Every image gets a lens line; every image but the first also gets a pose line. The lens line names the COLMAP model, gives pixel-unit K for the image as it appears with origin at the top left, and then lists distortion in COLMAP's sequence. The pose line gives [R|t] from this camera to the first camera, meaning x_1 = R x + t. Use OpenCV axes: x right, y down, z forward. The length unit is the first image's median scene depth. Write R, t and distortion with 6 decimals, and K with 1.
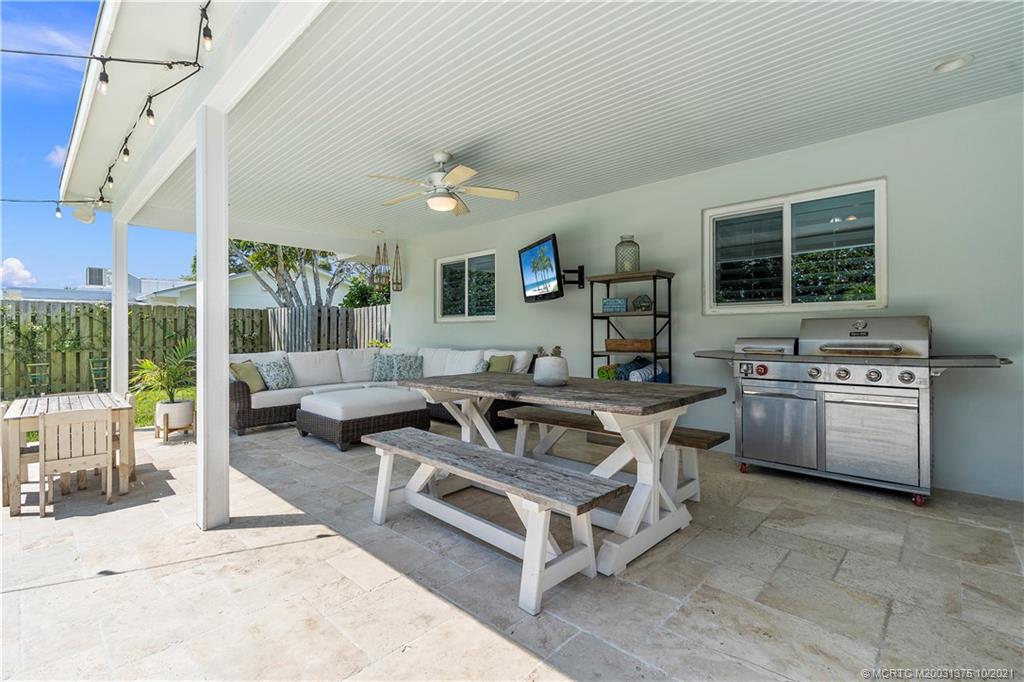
lens RADIAL K [[467.9, 0, 510.2], [0, 467.9, 337.3], [0, 0, 1]] dist [0.001526, 0.000672]
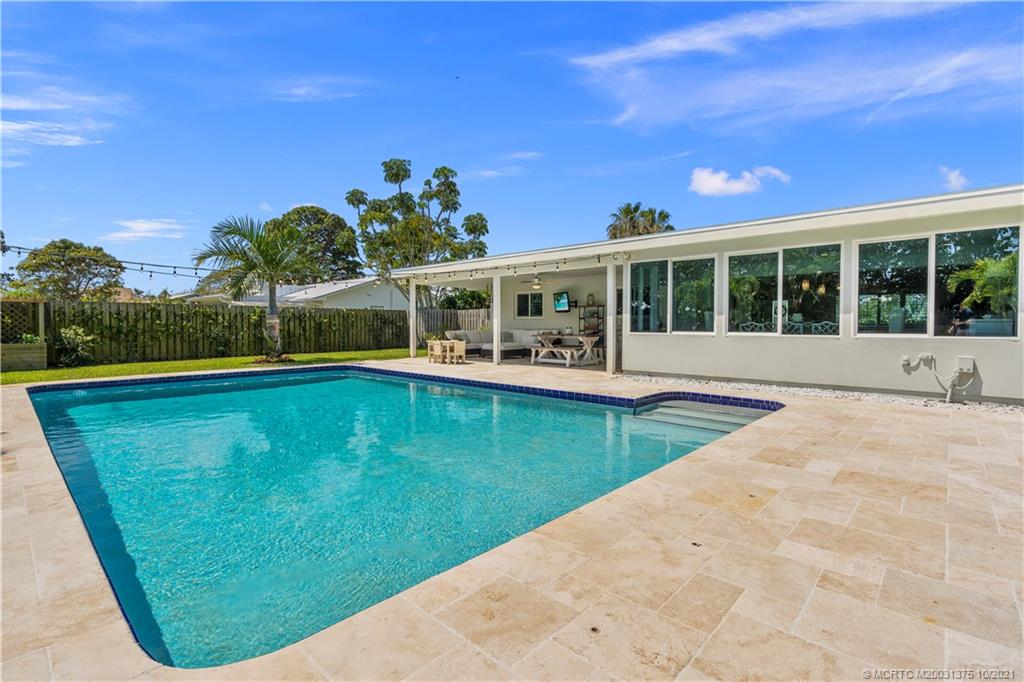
lens RADIAL K [[467.9, 0, 513.0], [0, 467.9, 336.3], [0, 0, 1]] dist [0.001526, 0.000672]
pose [[0.999914, -0.000316, 0.013078, -0.300212], [0.000035, 0.999769, 0.021494, 0.009947], [-0.013082, -0.021492, 0.999683, -2.051979]]
